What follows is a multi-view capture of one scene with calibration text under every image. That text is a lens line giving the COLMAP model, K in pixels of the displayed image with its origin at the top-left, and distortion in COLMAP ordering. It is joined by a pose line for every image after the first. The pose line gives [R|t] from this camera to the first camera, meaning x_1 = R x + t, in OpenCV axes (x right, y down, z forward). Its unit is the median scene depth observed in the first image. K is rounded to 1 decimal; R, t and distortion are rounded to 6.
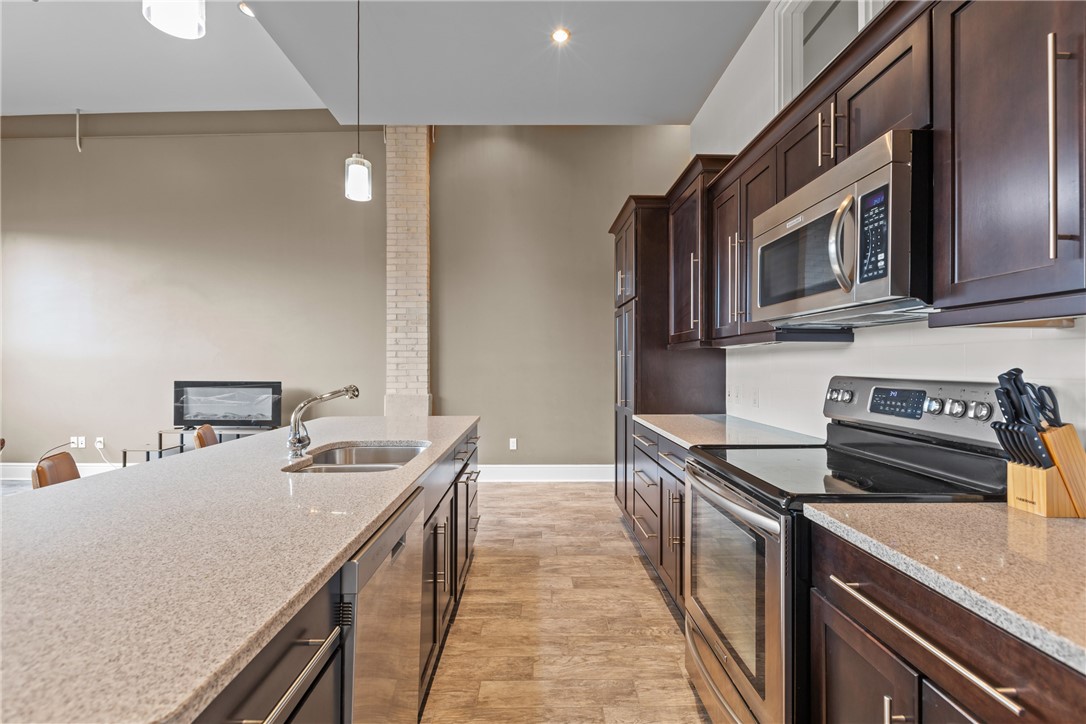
lens RADIAL K [[488.2, 0, 541.0], [0, 488.2, 362.3], [0, 0, 1]] dist [0.000907, 0.000036]
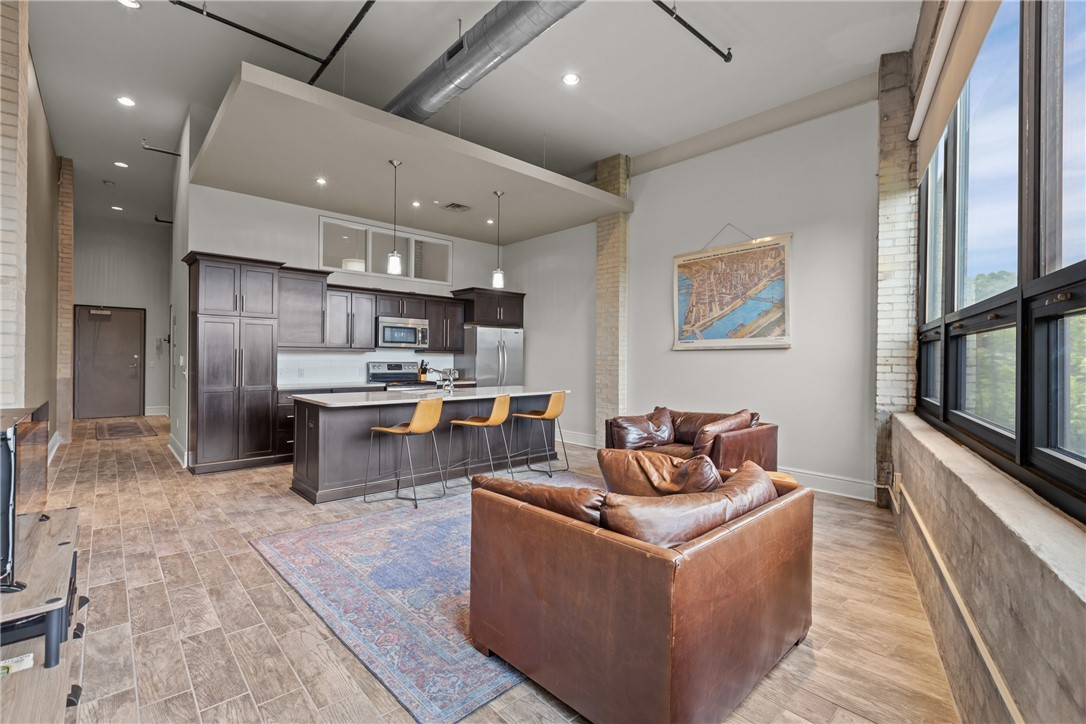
lens RADIAL K [[488.2, 0, 540.2], [0, 488.2, 357.4], [0, 0, 1]] dist [0.000907, 0.000036]
pose [[-0.655908, -0.007441, 0.754805, -1.131123], [-0.012864, 0.999916, -0.001322, -0.006054], [-0.754732, -0.010576, -0.655948, 0.934644]]
